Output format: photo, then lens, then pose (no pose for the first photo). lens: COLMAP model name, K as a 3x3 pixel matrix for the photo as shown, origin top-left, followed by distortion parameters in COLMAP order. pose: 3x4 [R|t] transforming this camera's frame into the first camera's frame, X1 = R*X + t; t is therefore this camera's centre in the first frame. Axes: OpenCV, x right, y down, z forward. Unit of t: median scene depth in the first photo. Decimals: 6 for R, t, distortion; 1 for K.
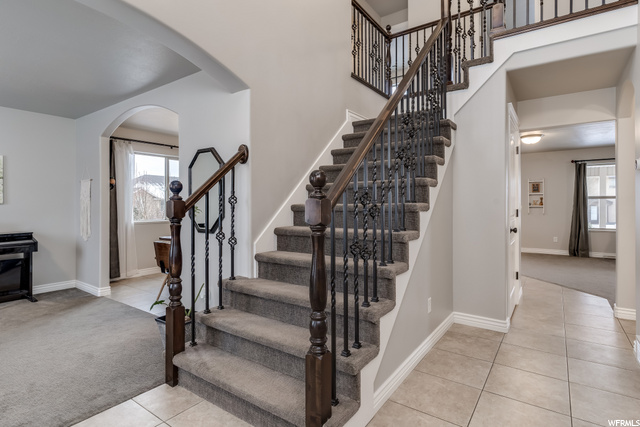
lens RADIAL K [[331.3, 0, 319.1], [0, 331.3, 216.2], [0, 0, 1]] dist [-0.000875, -0.000014]
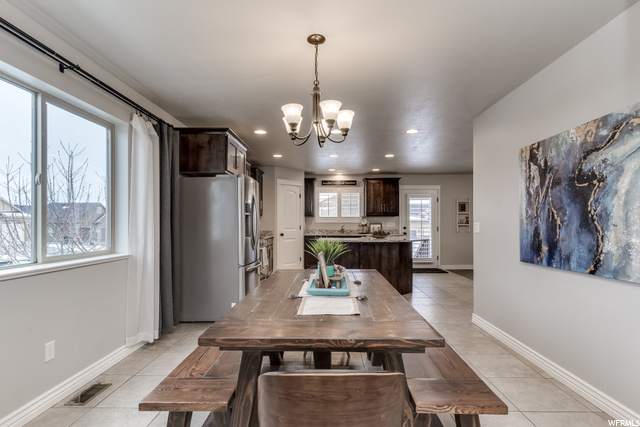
lens RADIAL K [[327.7, 0, 322.1], [0, 327.7, 217.1], [0, 0, 1]] dist [-0.003596, 0.000217]
pose [[0.823790, 0.013611, 0.566732, -0.306386], [0.018494, 0.998534, -0.050863, -0.011970], [-0.566594, 0.052381, 0.822331, 0.423954]]
